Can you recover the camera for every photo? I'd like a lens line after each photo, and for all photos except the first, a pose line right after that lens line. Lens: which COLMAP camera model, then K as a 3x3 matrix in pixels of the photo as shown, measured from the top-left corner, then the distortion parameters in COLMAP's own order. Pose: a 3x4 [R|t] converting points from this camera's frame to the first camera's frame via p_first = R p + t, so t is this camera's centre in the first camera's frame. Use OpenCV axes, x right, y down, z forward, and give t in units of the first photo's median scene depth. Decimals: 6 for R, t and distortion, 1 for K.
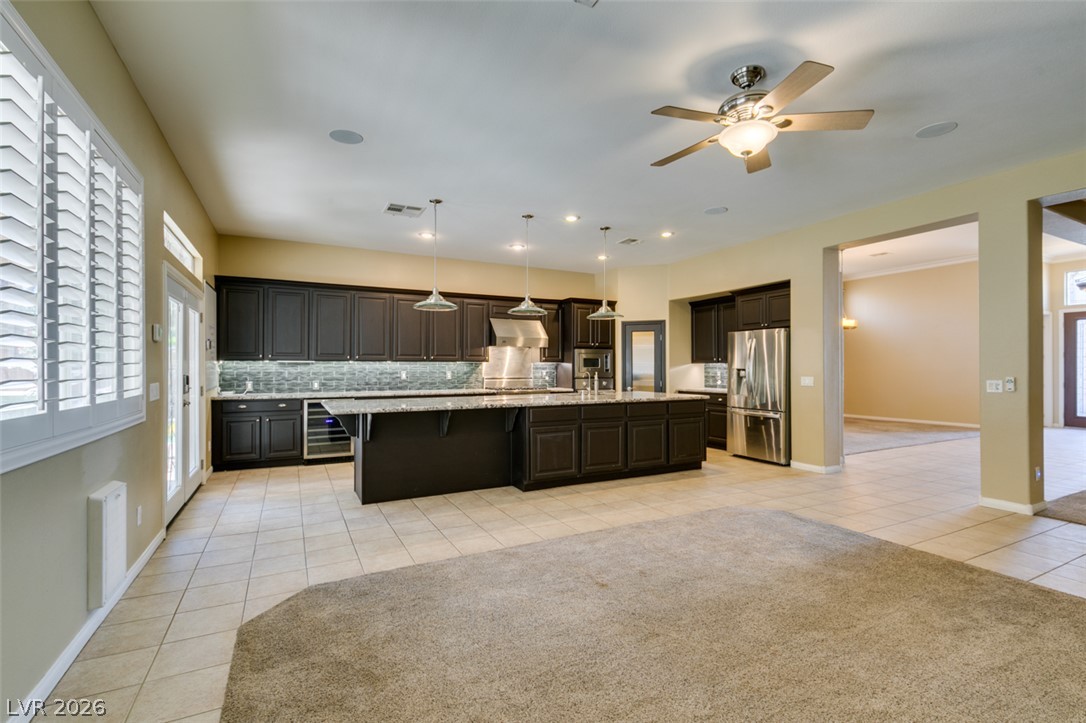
lens RADIAL K [[487.7, 0, 538.3], [0, 487.7, 365.9], [0, 0, 1]] dist [0.001765, -0.000629]
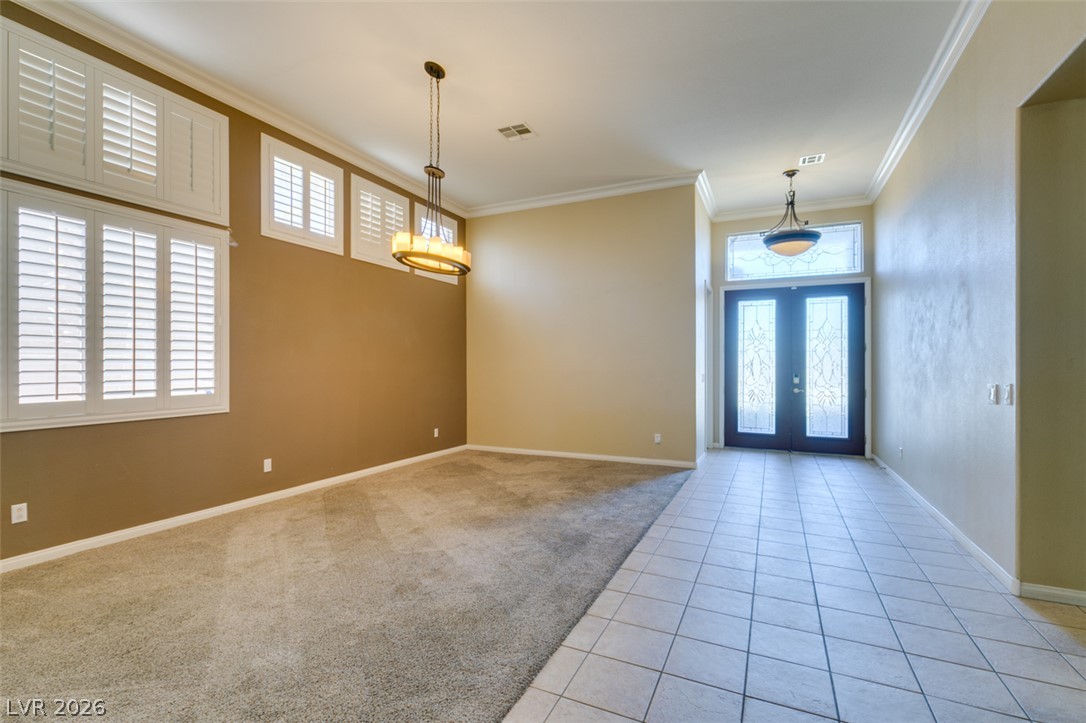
lens RADIAL K [[490.7, 0, 541.0], [0, 490.7, 365.3], [0, 0, 1]] dist [-0.003289, -0.000711]
pose [[0.795589, 0.003077, 0.605829, 0.655542], [-0.005678, 0.999981, 0.002378, 0.003182], [-0.605811, -0.005332, 0.795591, 0.918471]]
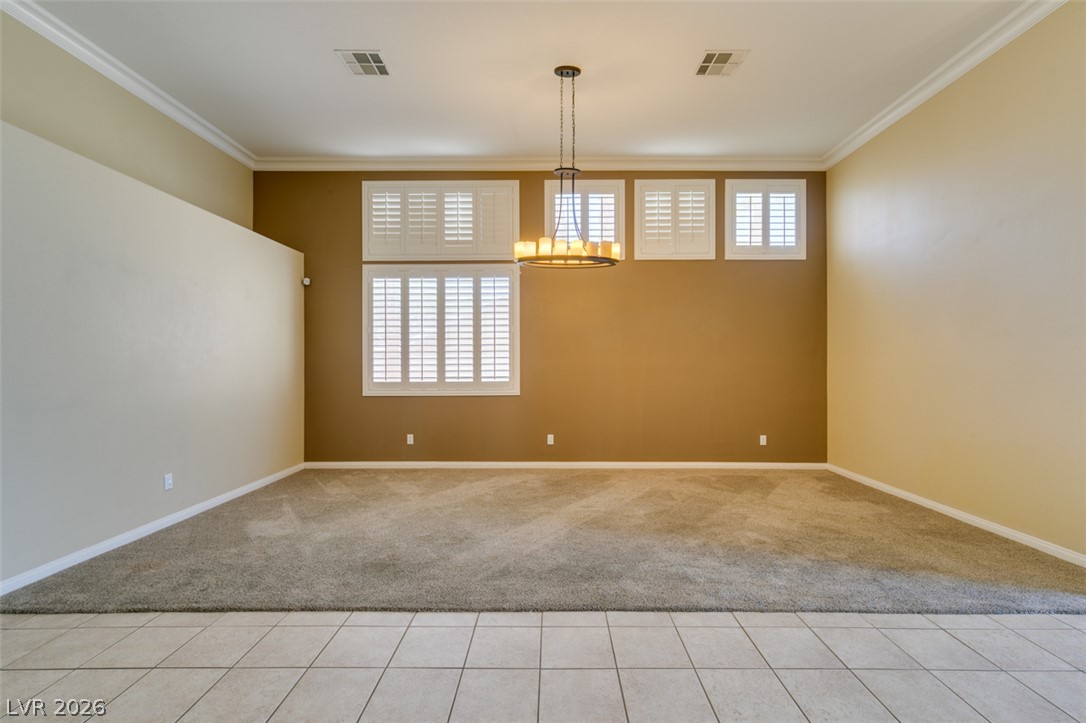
lens RADIAL K [[493.9, 0, 551.2], [0, 493.9, 364.8], [0, 0, 1]] dist [0.002492, -0.000210]
pose [[0.887476, 0.002480, -0.460847, 1.178098], [0.001661, 0.999962, 0.008581, 0.006032], [0.460851, -0.008380, 0.887438, 0.915427]]
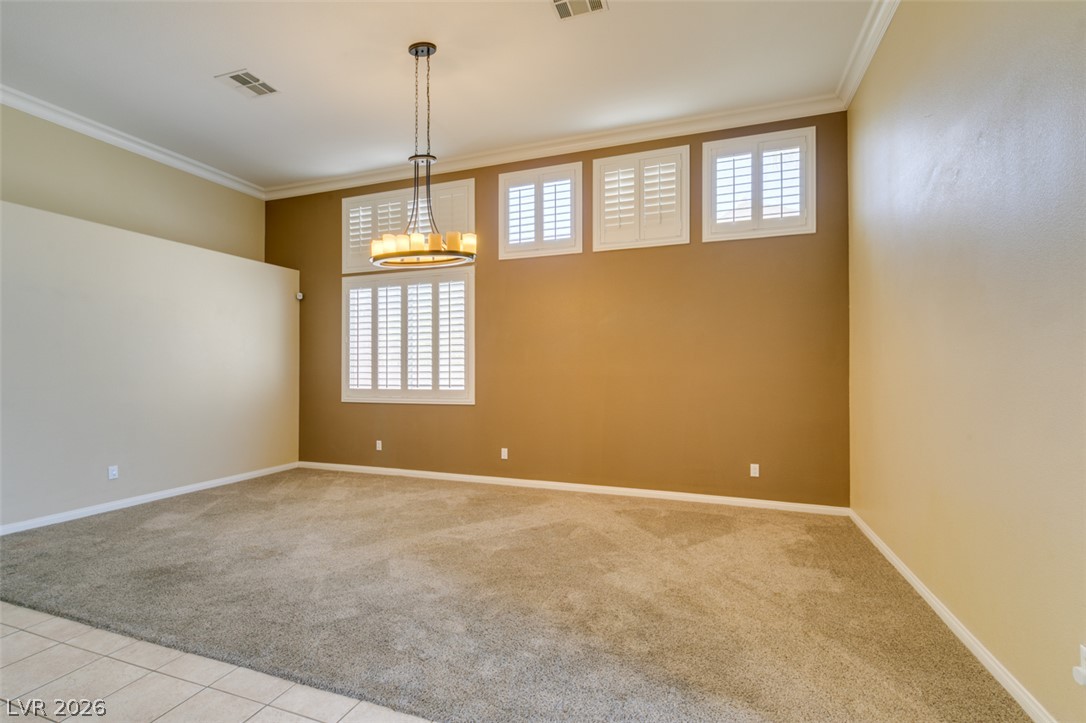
lens RADIAL K [[489.7, 0, 541.1], [0, 489.7, 366.5], [0, 0, 1]] dist [0.002899, 0.000158]
pose [[0.679476, -0.004184, -0.733686, 1.406330], [0.004092, 0.999990, -0.001912, 0.005346], [0.733686, -0.001703, 0.679486, 1.194443]]
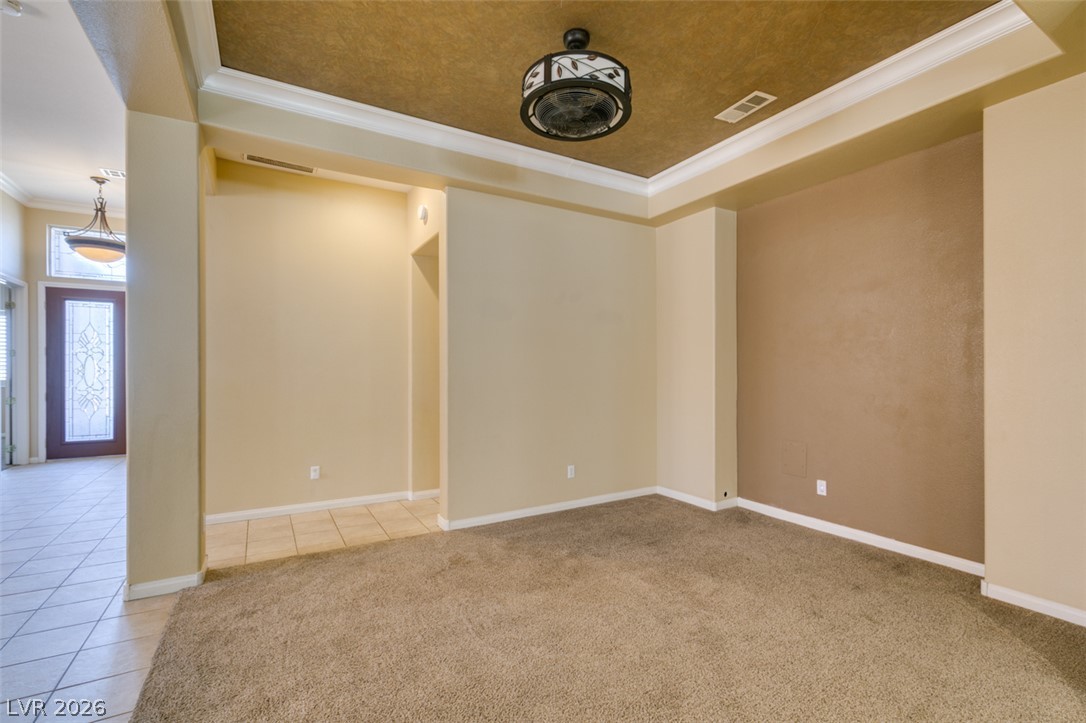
lens RADIAL K [[485.6, 0, 541.2], [0, 485.6, 372.4], [0, 0, 1]] dist [-0.000553, -0.000328]
pose [[-0.048005, -0.005469, 0.998832, 0.620087], [-0.001303, 0.999985, 0.005413, 0.002299], [-0.998846, -0.001042, -0.048012, 0.578128]]
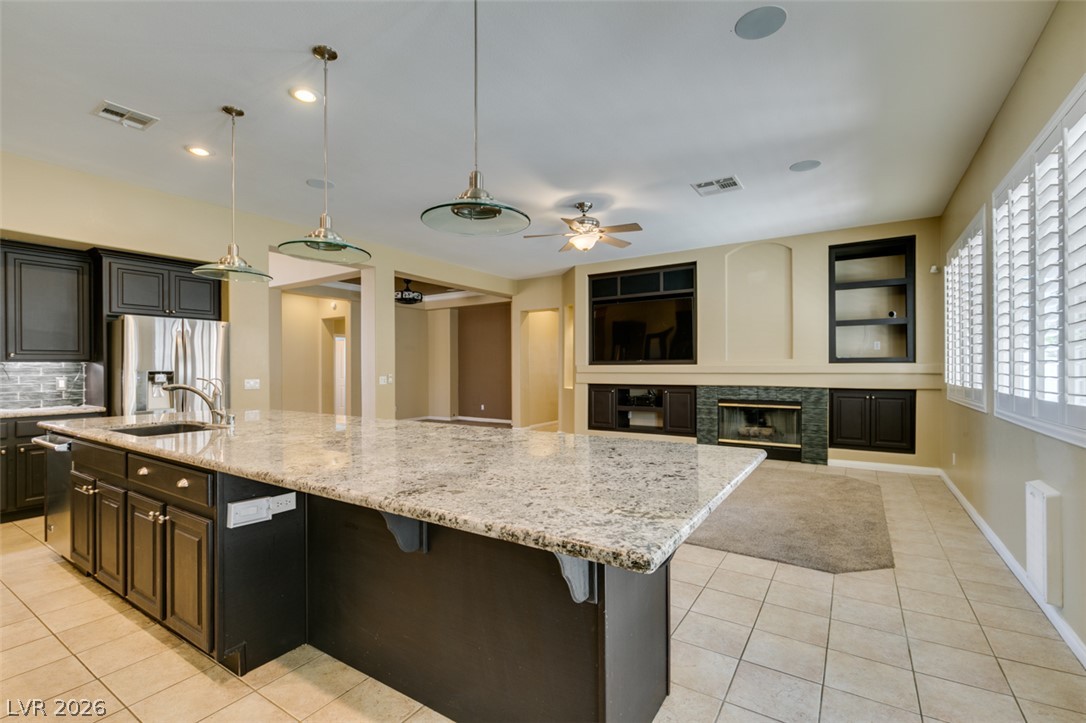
lens RADIAL K [[485.9, 0, 545.5], [0, 485.9, 365.3], [0, 0, 1]] dist [-0.002659, -0.000357]
pose [[-0.501086, 0.007046, 0.865369, -0.467922], [0.000434, 0.999969, -0.007890, 0.003333], [-0.865398, -0.003578, -0.501073, 0.905726]]
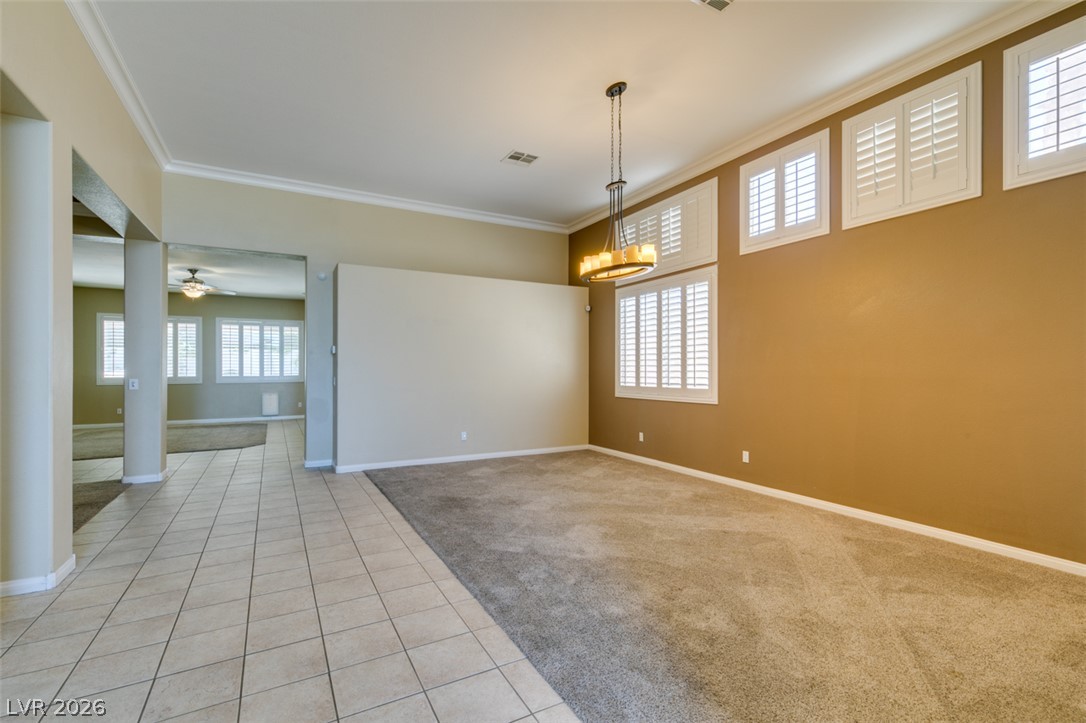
lens RADIAL K [[487.7, 0, 538.3], [0, 487.7, 365.9], [0, 0, 1]] dist [0.001765, -0.000629]
pose [[0.021648, -0.004951, -0.999753, 1.537696], [0.005798, 0.999972, -0.004826, 0.005587], [0.999749, -0.005692, 0.021676, 1.355969]]
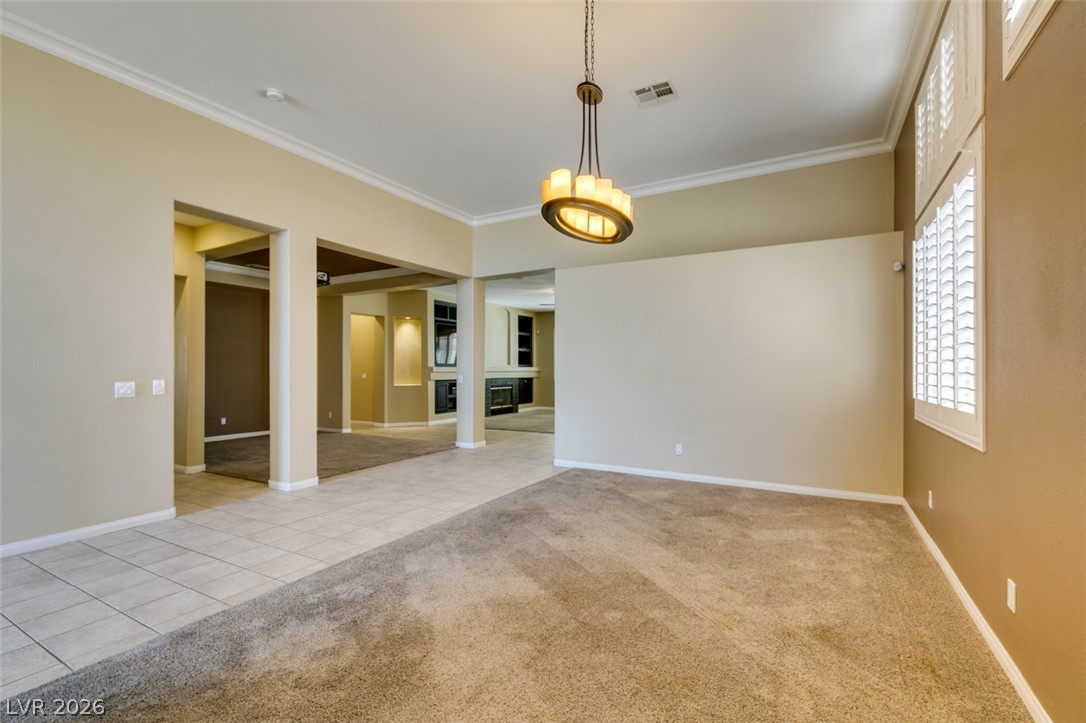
lens RADIAL K [[481.8, 0, 541.2], [0, 481.8, 367.5], [0, 0, 1]] dist [-0.002579, -0.000246]
pose [[-0.838664, 0.000288, -0.544649, 1.172196], [0.004352, 0.999971, -0.006174, 0.008206], [0.544632, -0.007548, -0.838641, 1.793592]]
